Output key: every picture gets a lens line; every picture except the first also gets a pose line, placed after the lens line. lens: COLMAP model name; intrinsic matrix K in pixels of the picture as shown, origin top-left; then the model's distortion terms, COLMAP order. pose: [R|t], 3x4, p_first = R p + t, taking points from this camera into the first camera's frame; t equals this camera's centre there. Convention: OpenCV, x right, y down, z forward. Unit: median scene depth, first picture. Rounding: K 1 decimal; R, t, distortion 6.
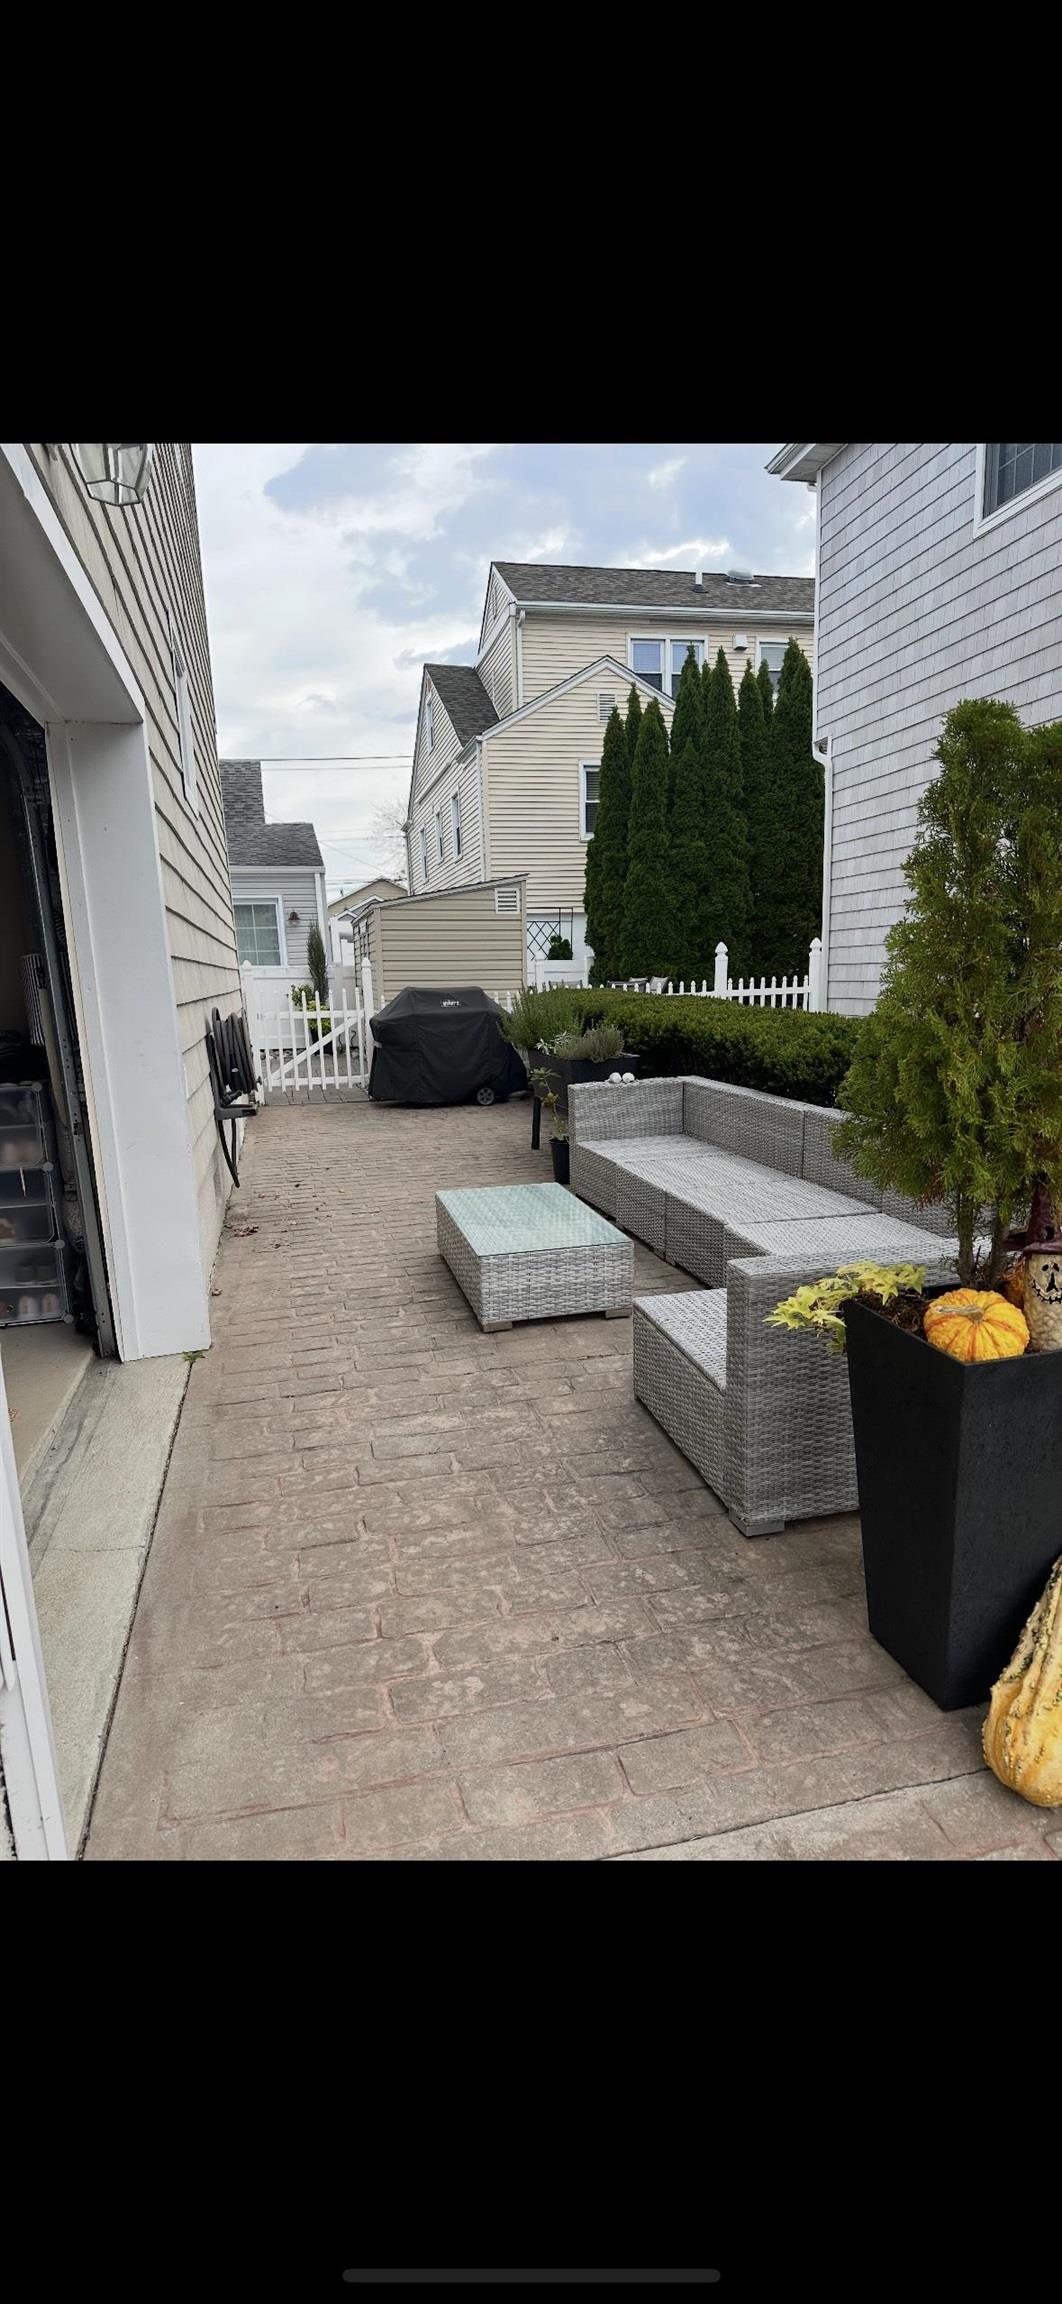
lens RADIAL K [[1043.9, 0, 526.8], [0, 1043.9, 1194.2], [0, 0, 1]] dist [0.035748, -0.000248]
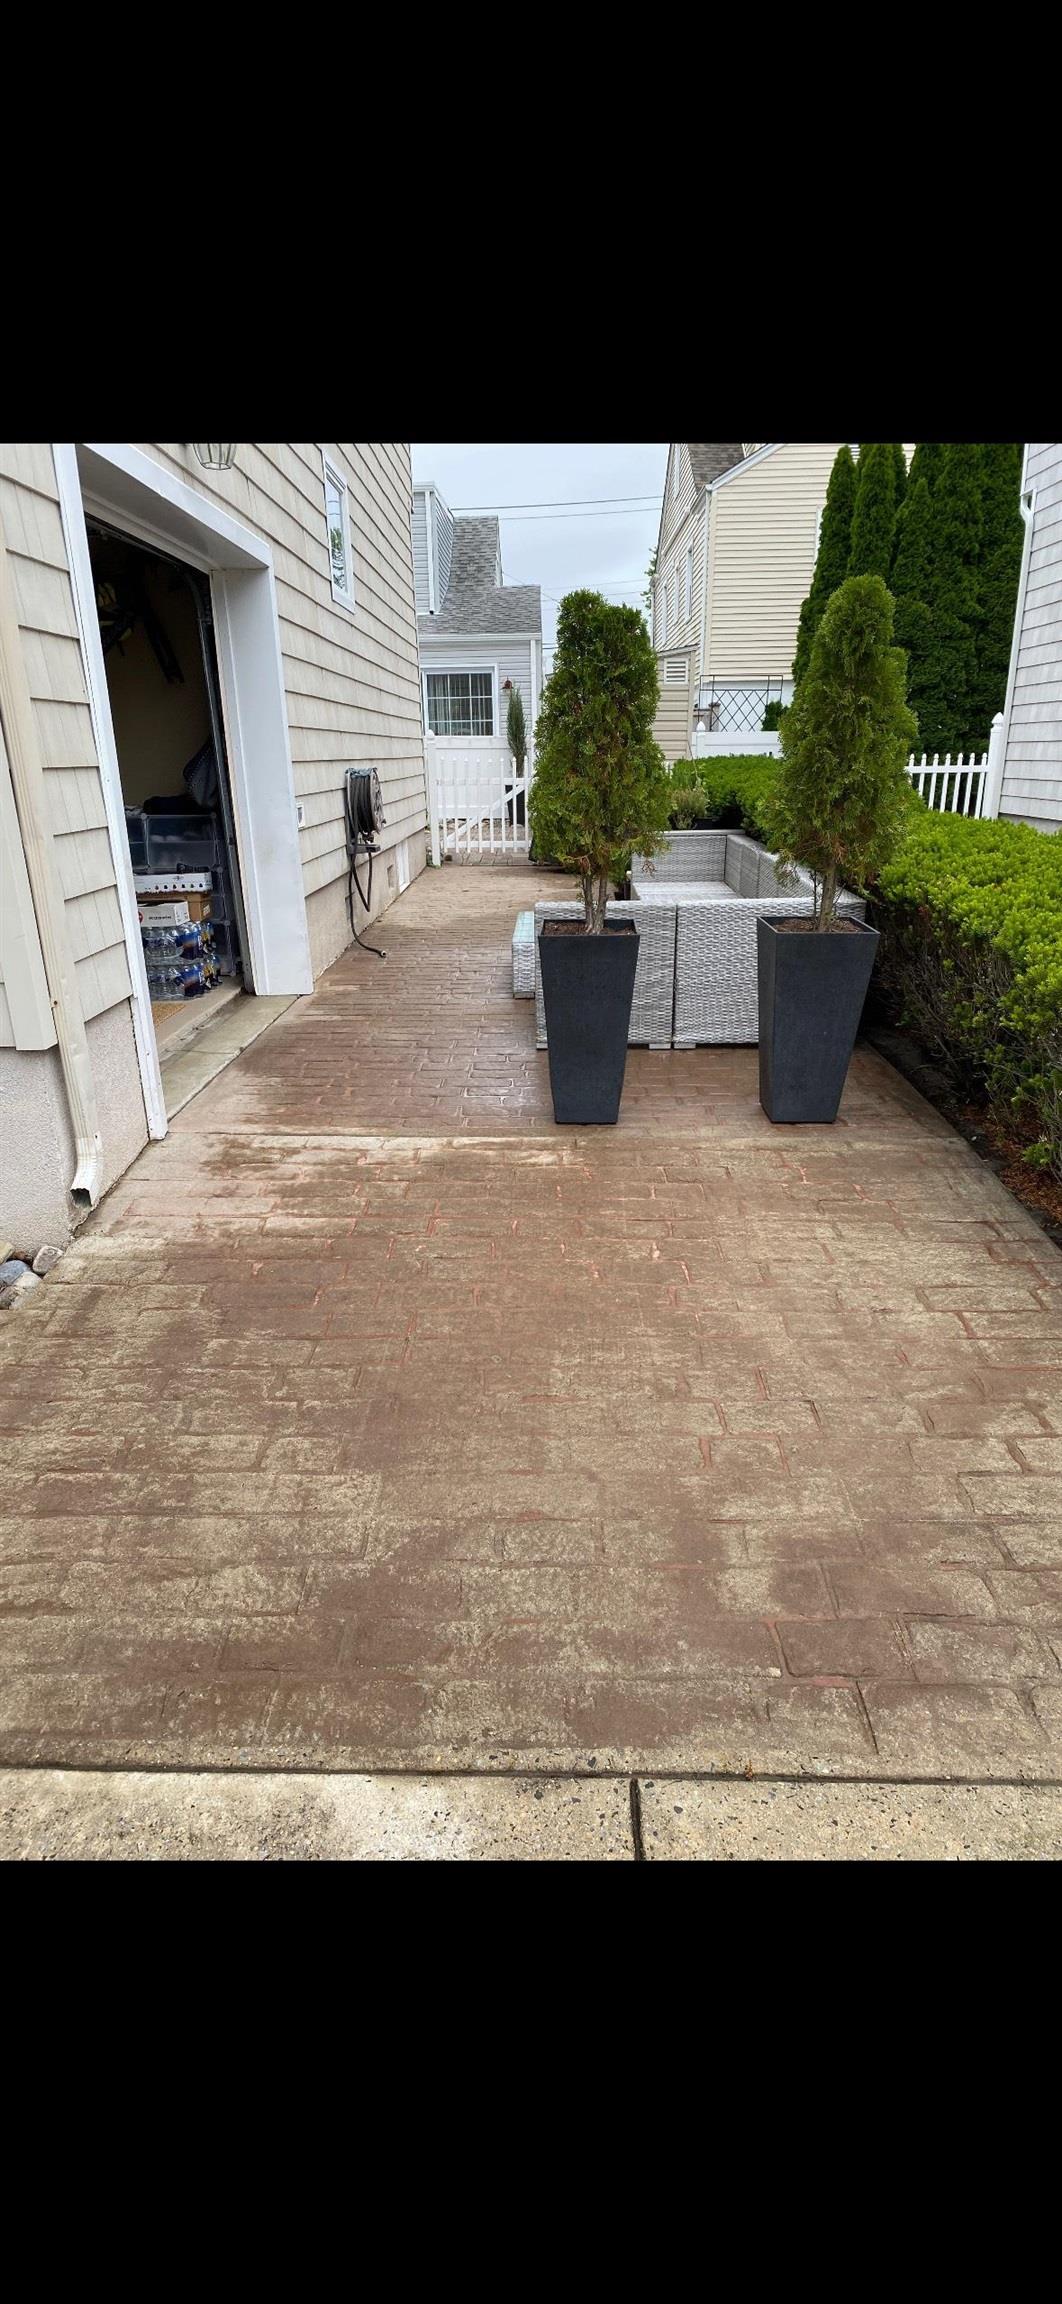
lens RADIAL K [[1139.1, 0, 529.3], [0, 1139.1, 1211.8], [0, 0, 1]] dist [0.000430, -0.000155]
pose [[0.969031, 0.106508, -0.222791, 0.140616], [-0.065876, 0.981005, 0.182453, 0.046303], [0.237991, -0.162126, 0.957640, -0.193755]]
